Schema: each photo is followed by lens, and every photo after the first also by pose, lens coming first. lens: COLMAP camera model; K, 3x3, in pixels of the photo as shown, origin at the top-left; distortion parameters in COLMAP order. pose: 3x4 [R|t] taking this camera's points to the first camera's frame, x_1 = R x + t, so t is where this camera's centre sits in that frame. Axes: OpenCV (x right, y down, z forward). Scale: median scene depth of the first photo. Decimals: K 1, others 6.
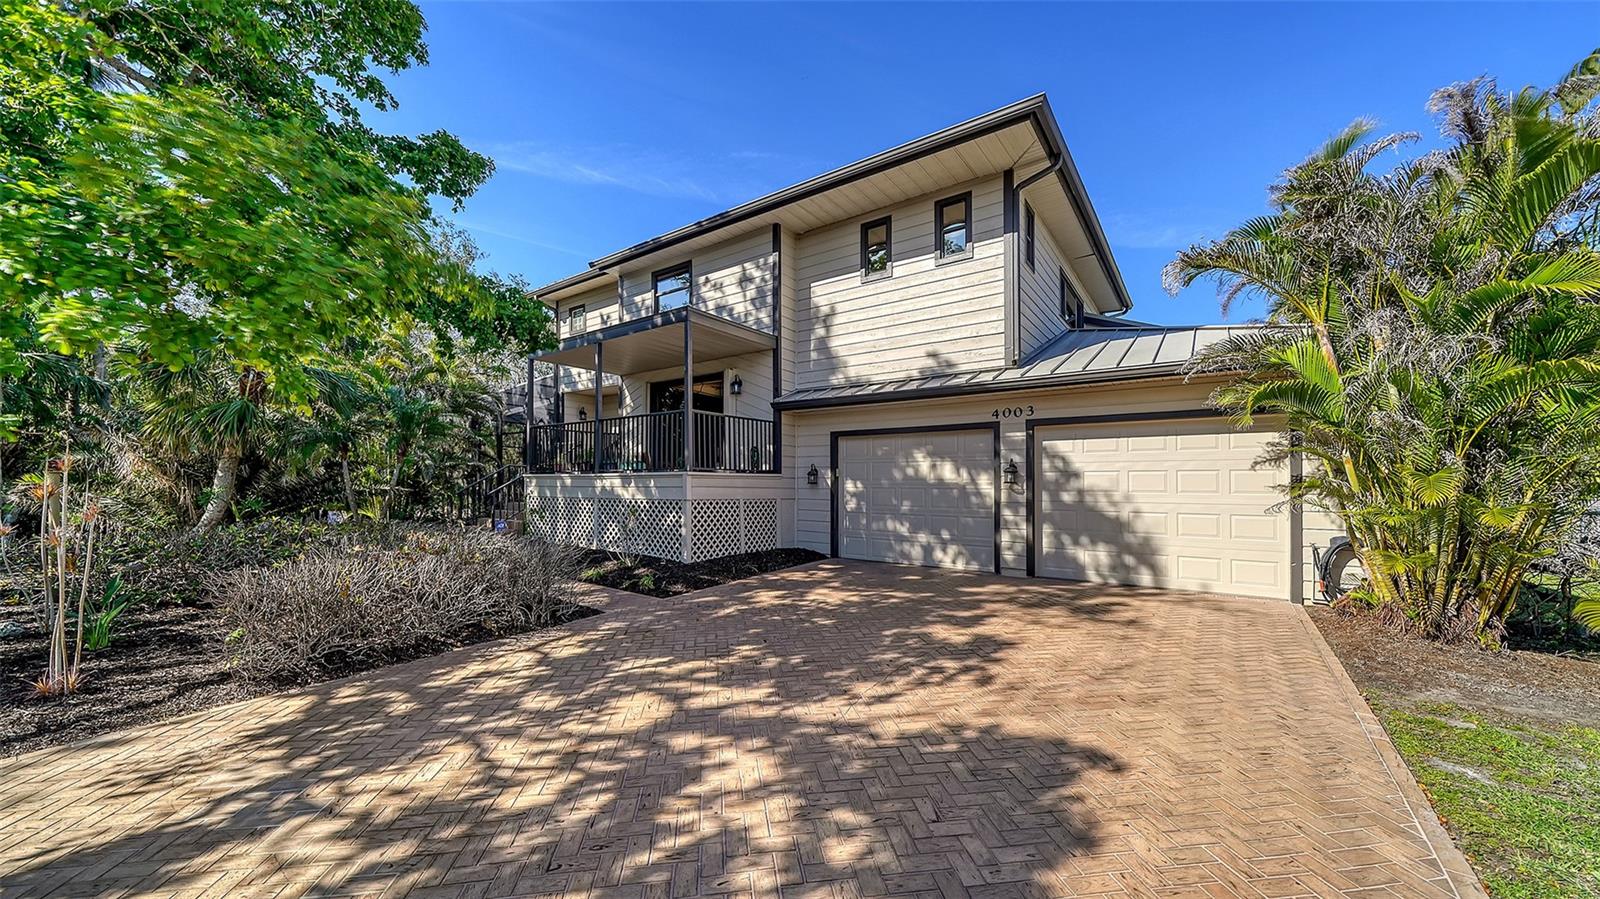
lens RADIAL K [[560.1, 0, 796.3], [0, 560.1, 479.1], [0, 0, 1]] dist [-0.008060, 0.000145]
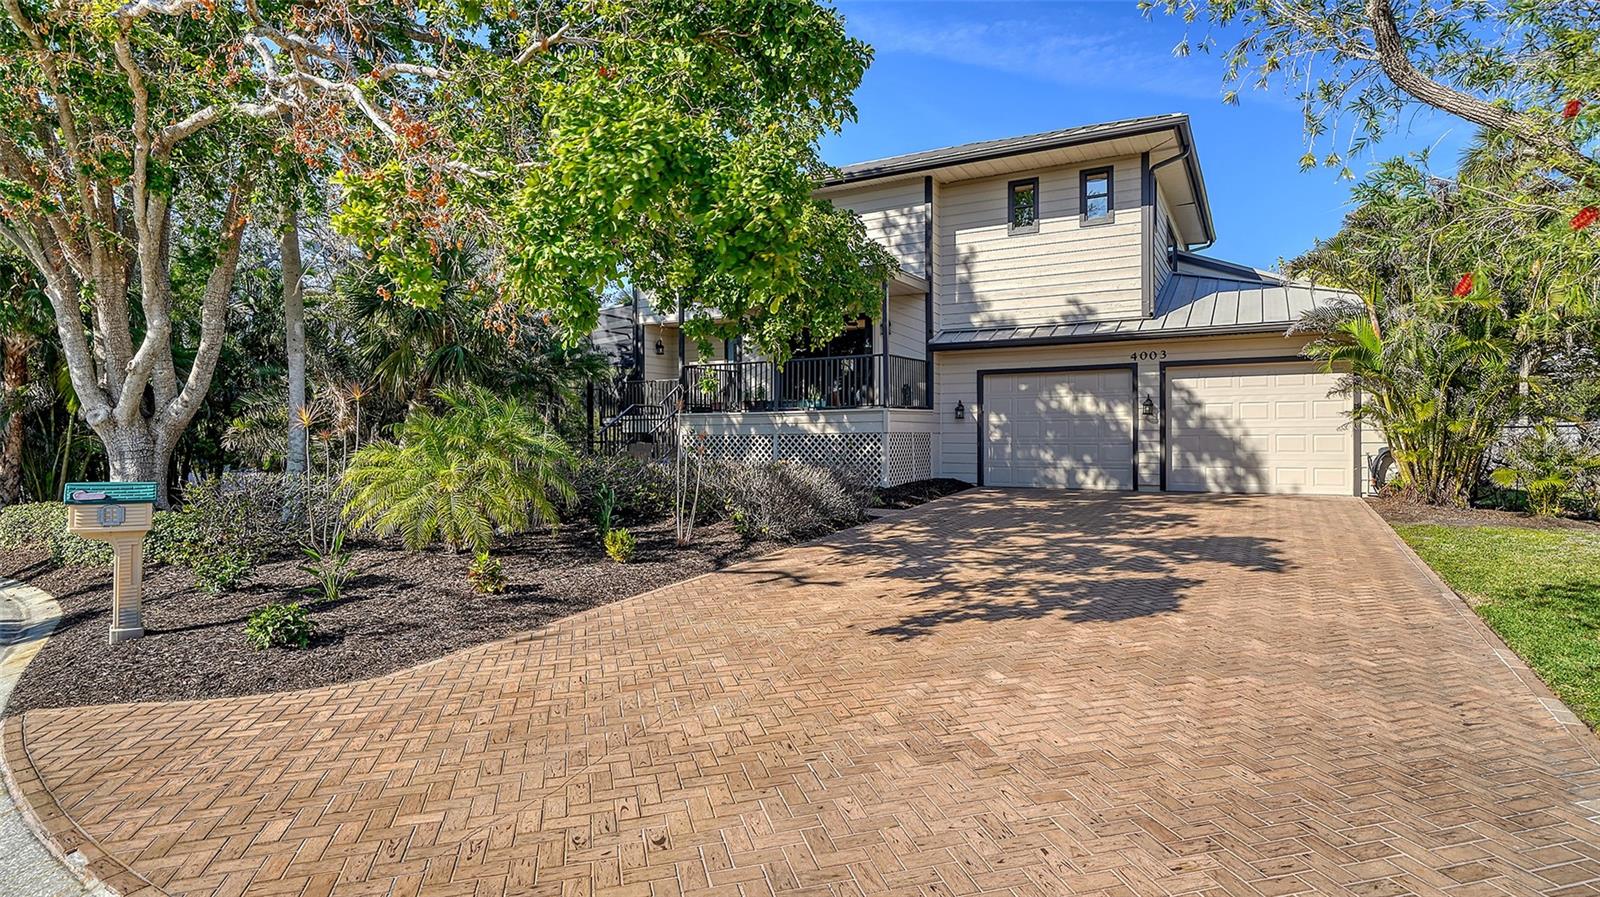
lens RADIAL K [[862.2, 0, 800.0], [0, 862.2, 448.5], [0, 0, 1]] dist [0.000884, -0.000740]
pose [[0.988223, -0.022353, 0.151380, -0.623108], [0.016935, 0.999172, 0.036987, 0.001216], [-0.152082, -0.033988, 0.987783, -0.711753]]
